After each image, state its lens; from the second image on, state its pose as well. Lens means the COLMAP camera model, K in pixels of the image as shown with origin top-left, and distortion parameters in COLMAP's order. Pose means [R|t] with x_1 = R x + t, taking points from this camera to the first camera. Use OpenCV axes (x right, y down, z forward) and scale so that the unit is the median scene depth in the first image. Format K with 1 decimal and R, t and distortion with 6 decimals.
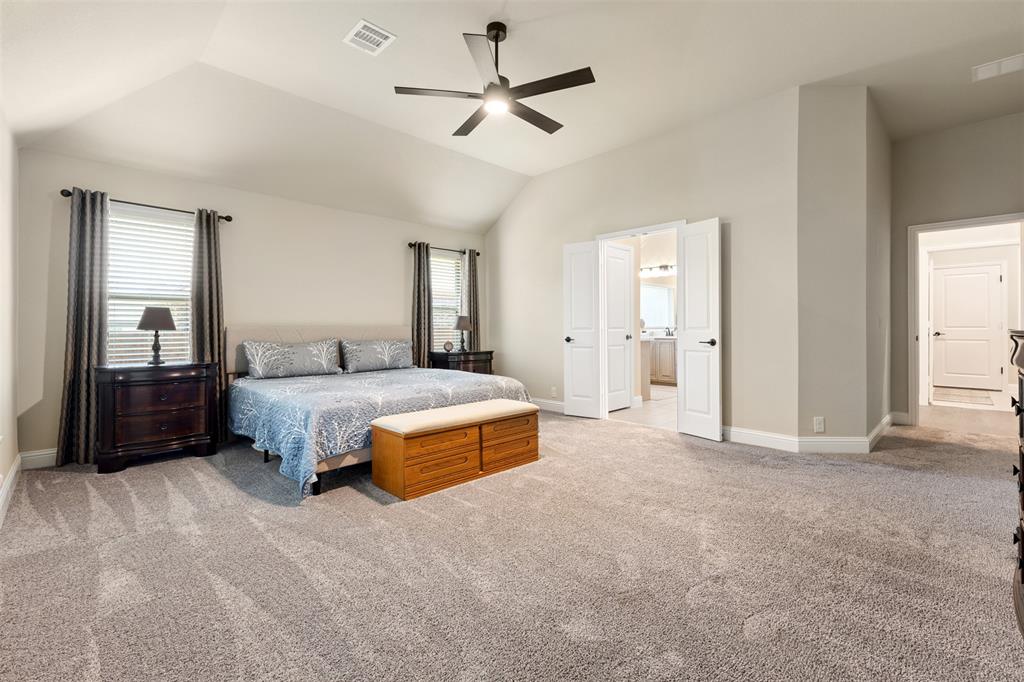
lens RADIAL K [[442.8, 0, 514.1], [0, 442.8, 333.6], [0, 0, 1]] dist [-0.000702, 0.000104]
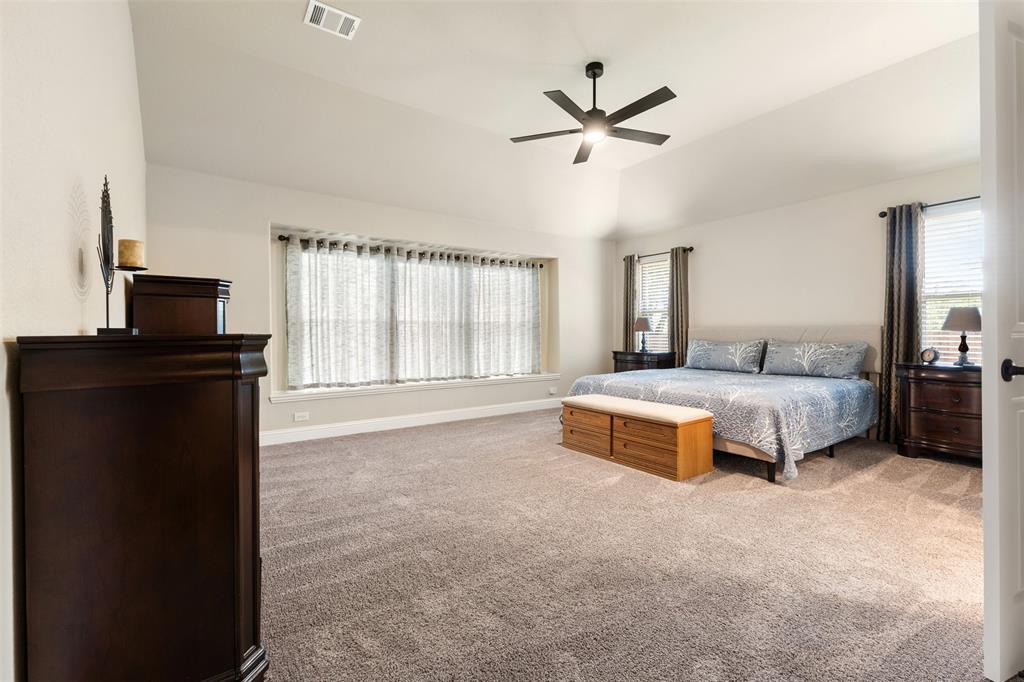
lens RADIAL K [[442.8, 0, 514.1], [0, 442.8, 333.6], [0, 0, 1]] dist [-0.000702, 0.000104]
pose [[-0.156365, 0.010363, -0.987645, 0.850467], [-0.002493, 0.999938, 0.010887, -0.013829], [0.987696, 0.004164, -0.156329, 0.721573]]
